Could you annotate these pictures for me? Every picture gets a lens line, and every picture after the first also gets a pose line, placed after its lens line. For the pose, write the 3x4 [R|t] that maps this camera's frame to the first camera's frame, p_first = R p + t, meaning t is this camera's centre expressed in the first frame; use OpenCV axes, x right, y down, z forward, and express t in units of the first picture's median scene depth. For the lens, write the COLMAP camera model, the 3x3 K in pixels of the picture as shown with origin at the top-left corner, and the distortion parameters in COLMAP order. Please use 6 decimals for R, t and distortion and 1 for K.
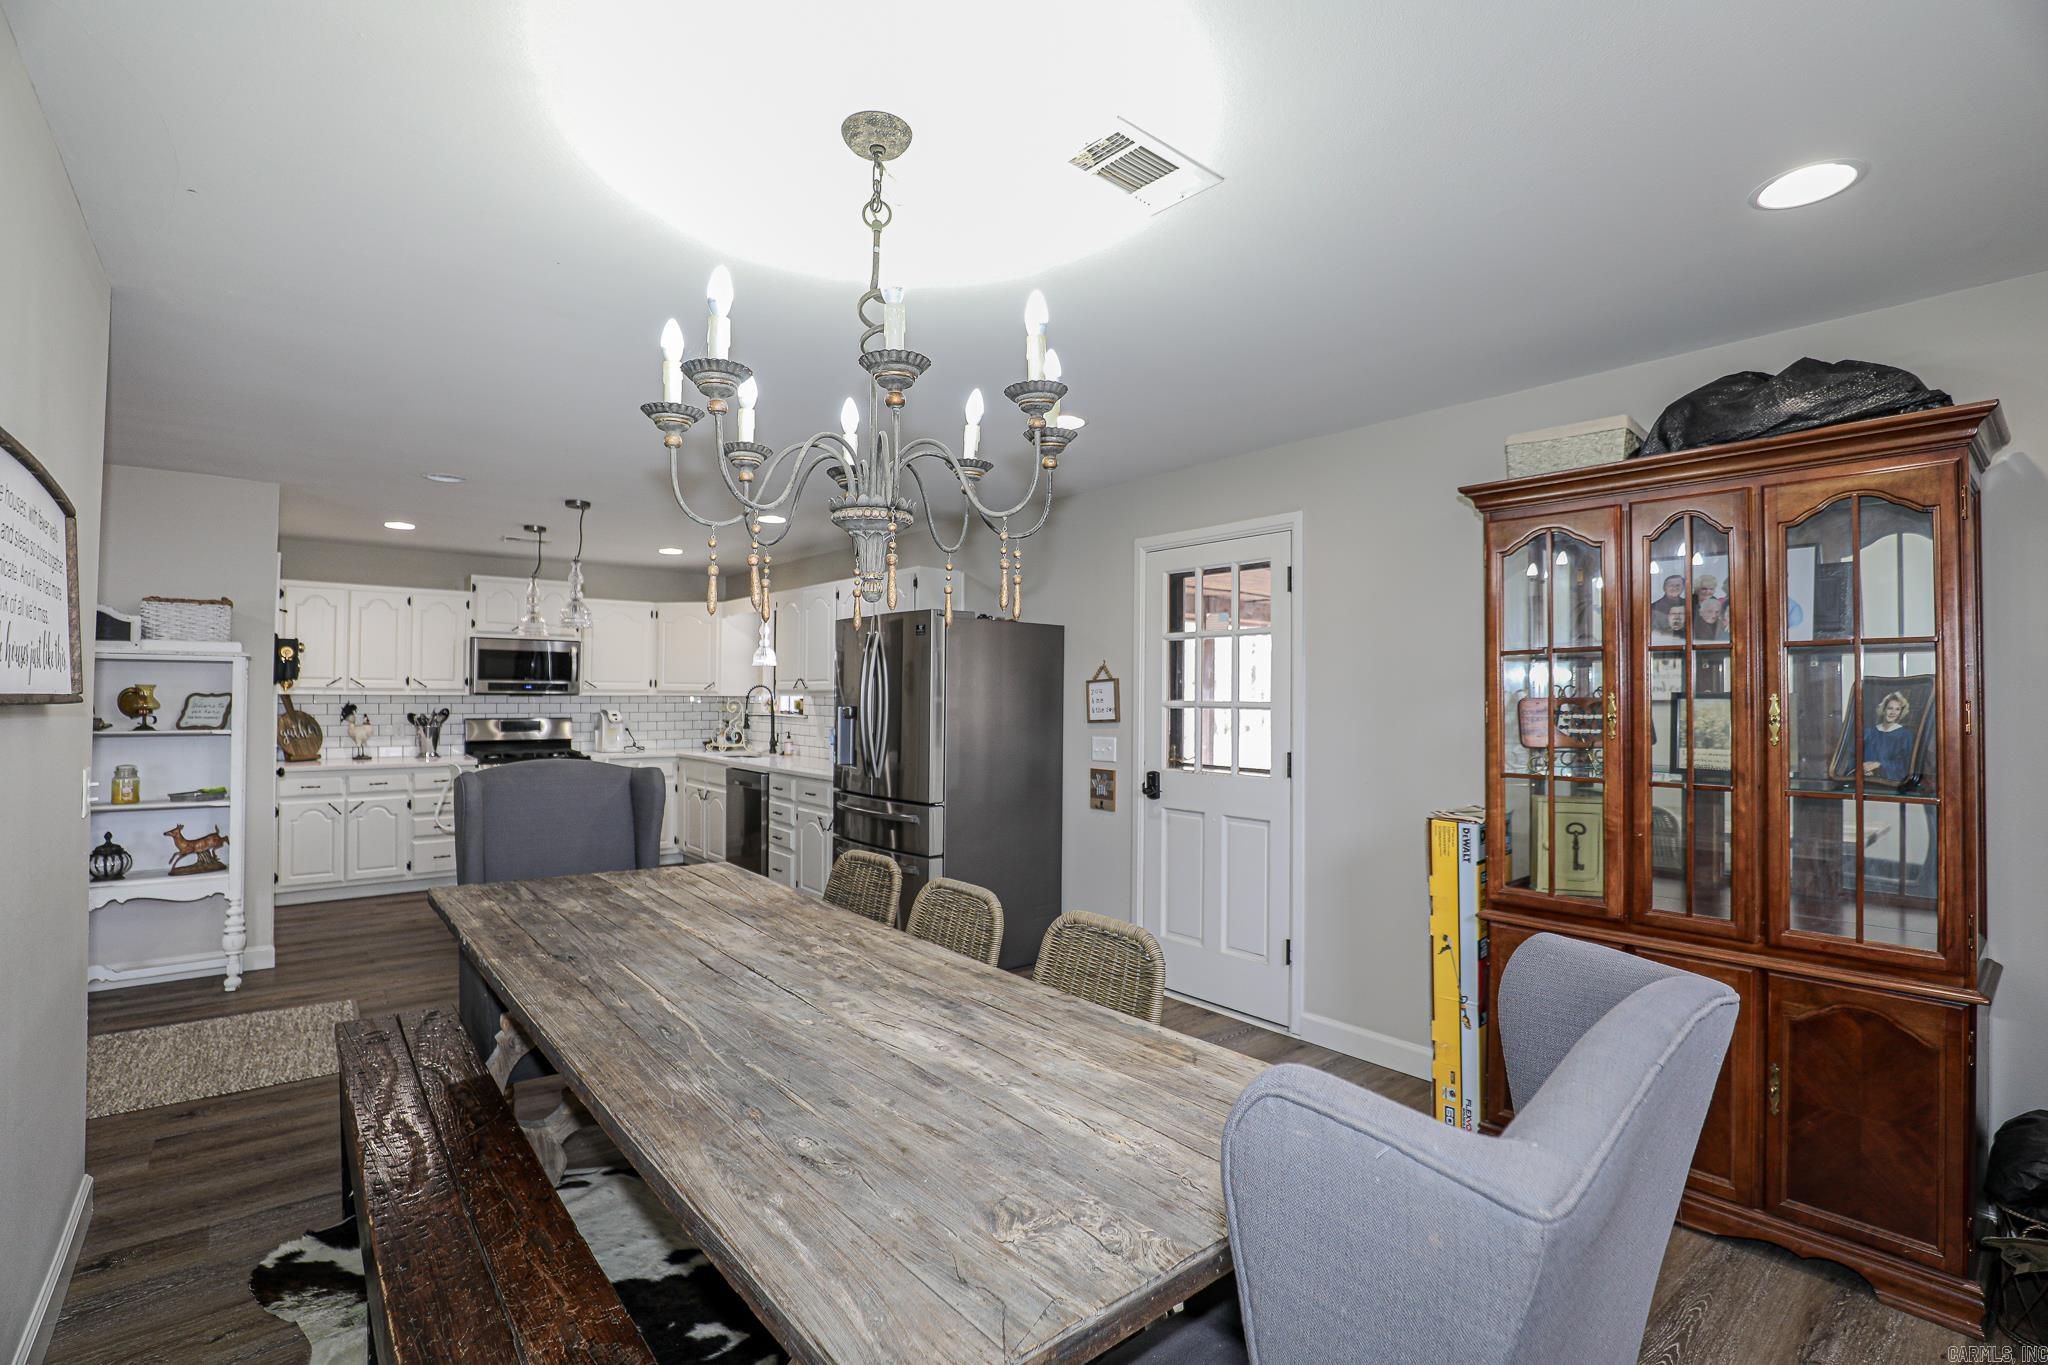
lens RADIAL K [[927.5, 0, 1018.8], [0, 927.5, 674.6], [0, 0, 1]] dist [-0.037873, 0.000475]
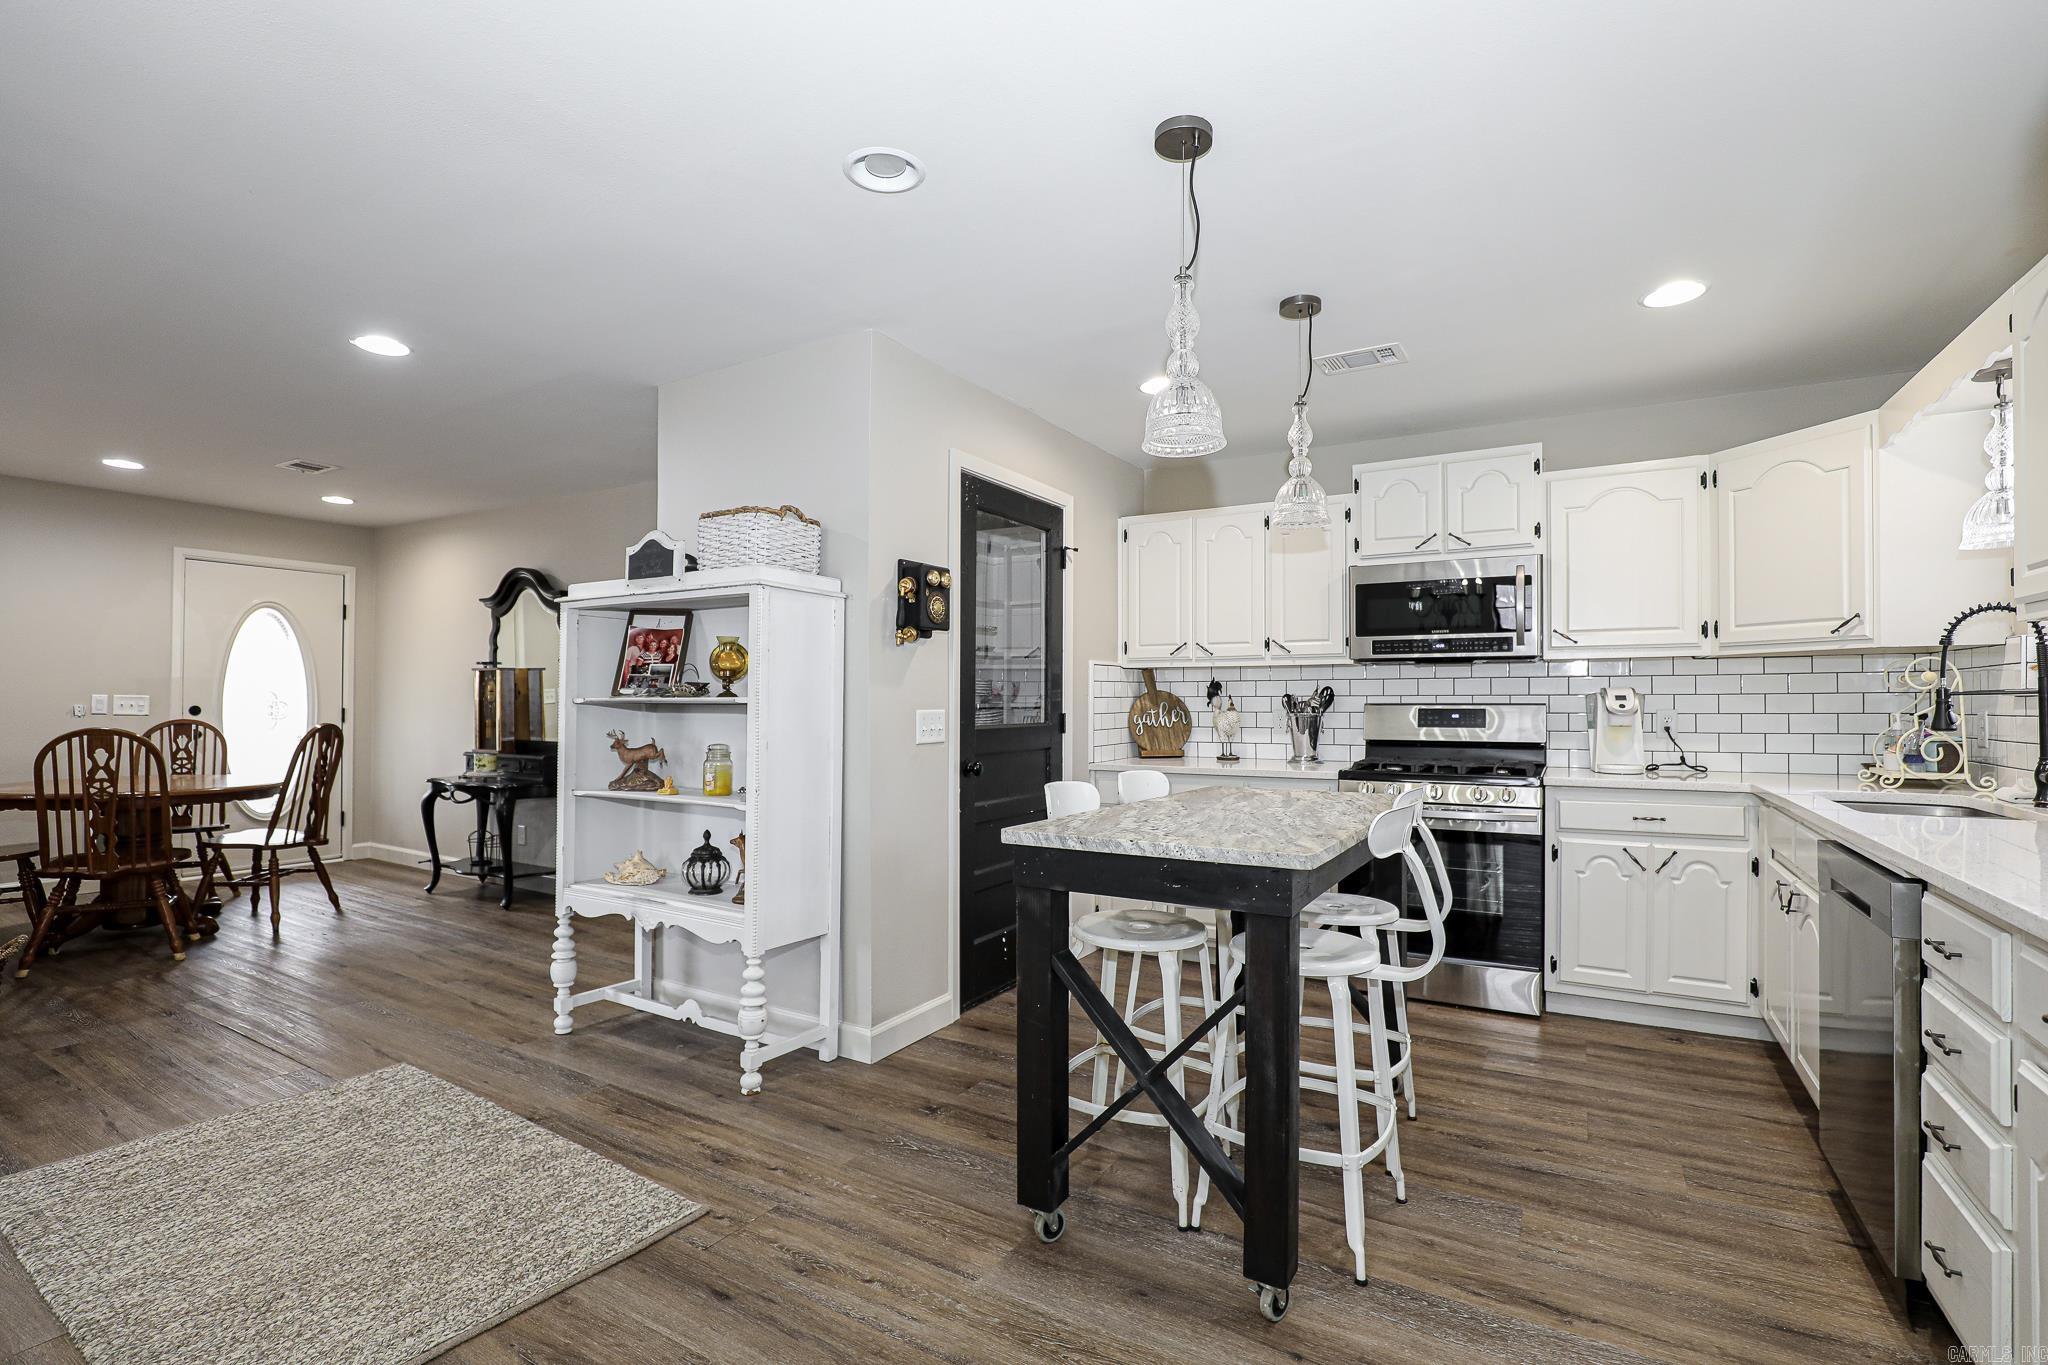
lens RADIAL K [[901.7, 0, 1111.3], [0, 901.7, 690.2], [0, 0, 1]] dist [-0.032521, 0.007358]
pose [[0.395206, -0.018349, -0.918409, -0.127742], [0.020529, 0.999727, -0.011140, 0.046672], [0.918363, -0.014451, 0.395475, 0.667162]]
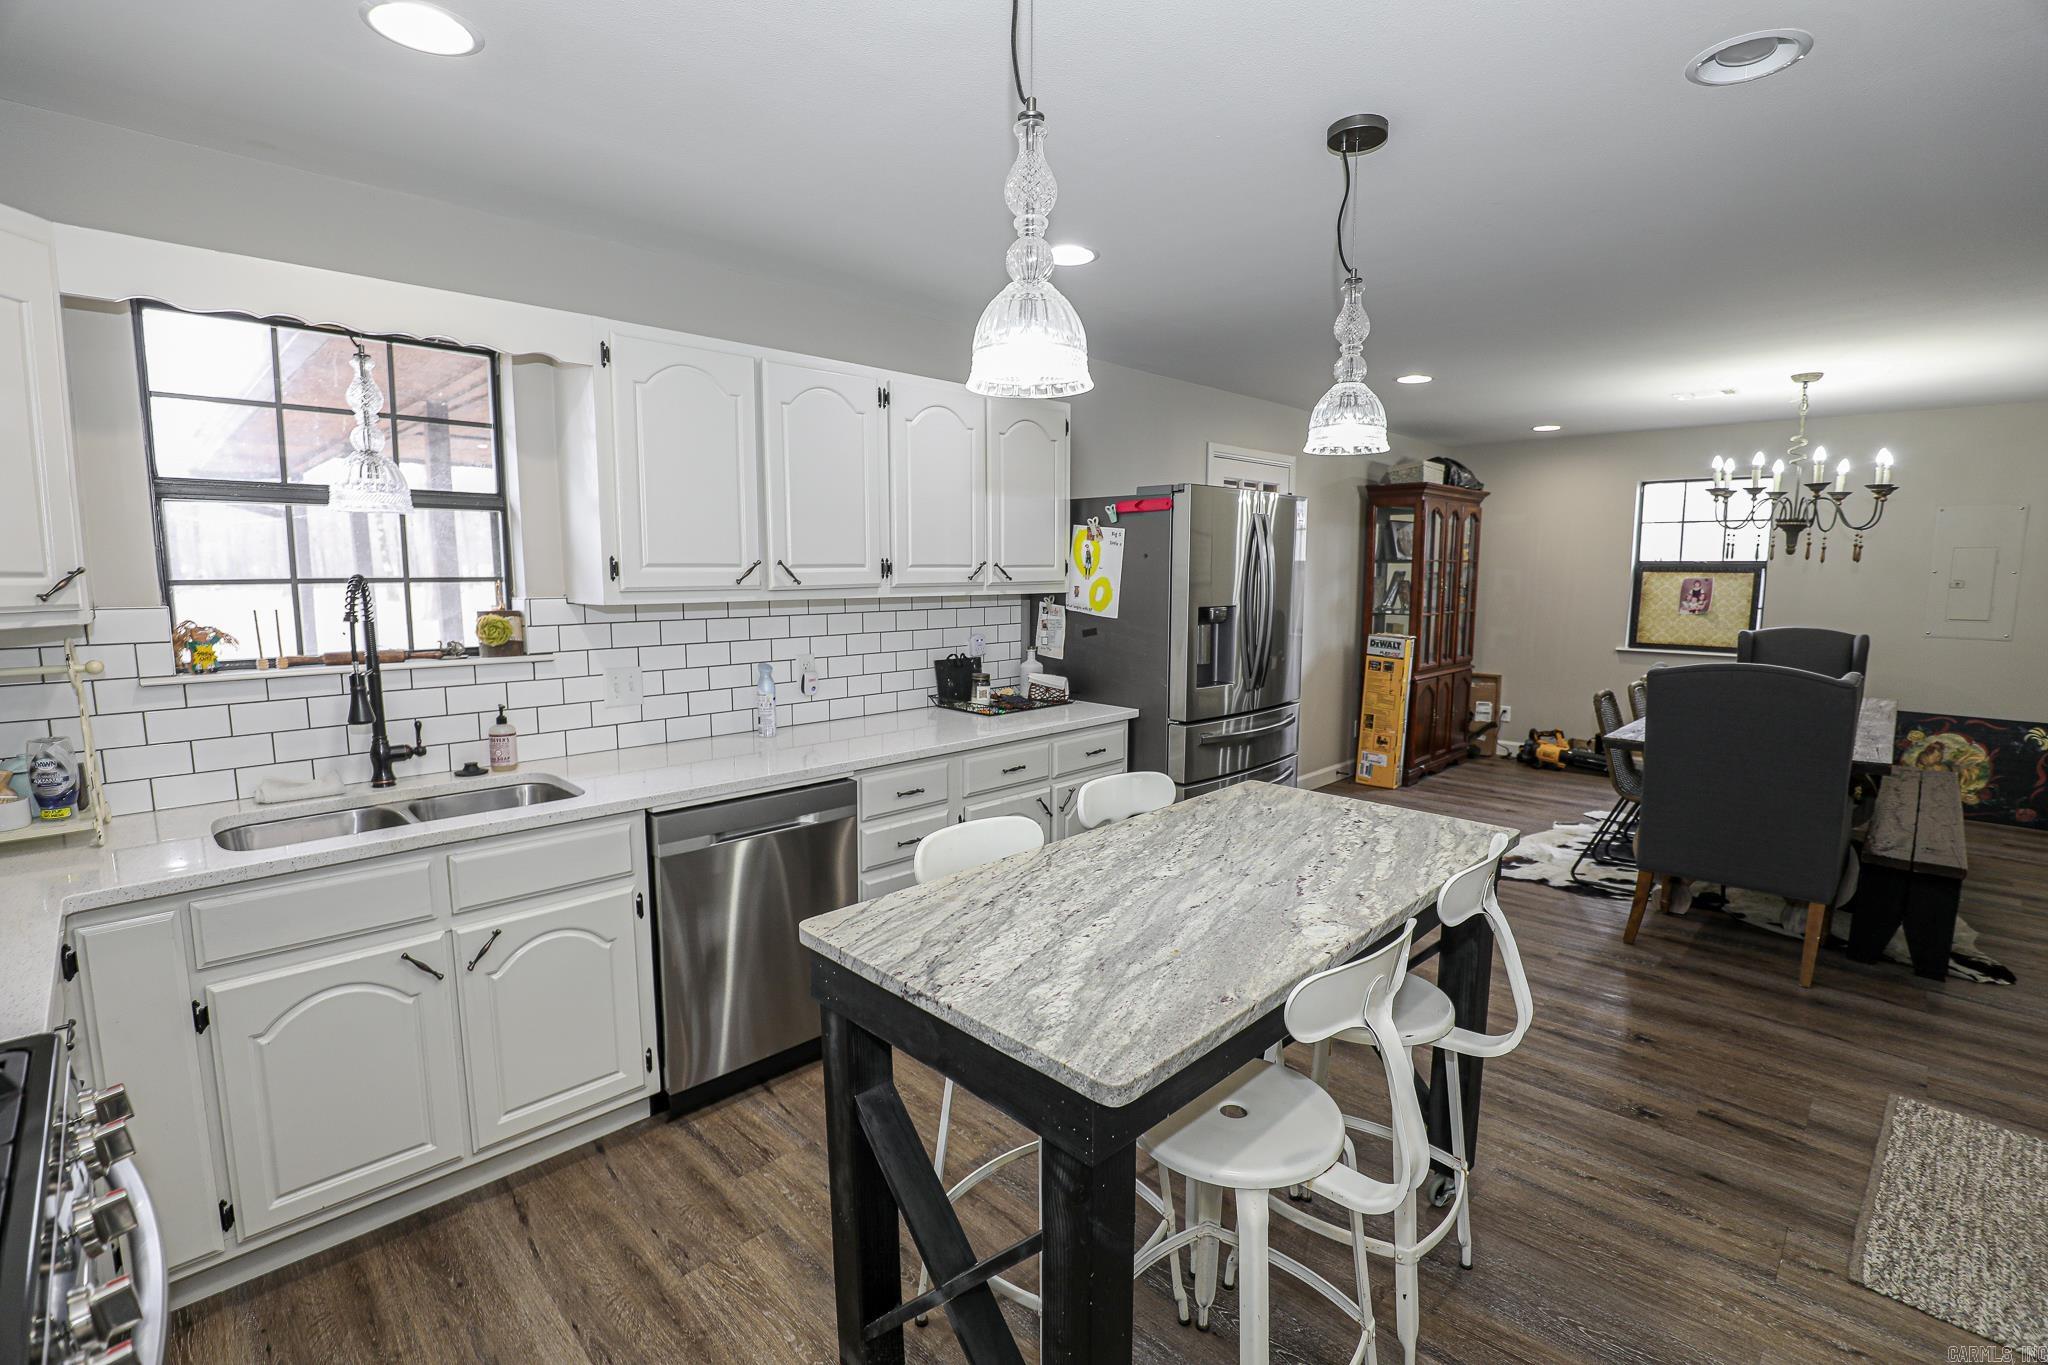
lens RADIAL K [[924.1, 0, 1049.2], [0, 924.1, 693.3], [0, 0, 1]] dist [-0.034081, 0.001479]
pose [[-0.111763, -0.139610, 0.983879, -0.705001], [-0.023990, 0.990173, 0.137778, 0.003334], [-0.993445, -0.008205, -0.114013, 0.941719]]
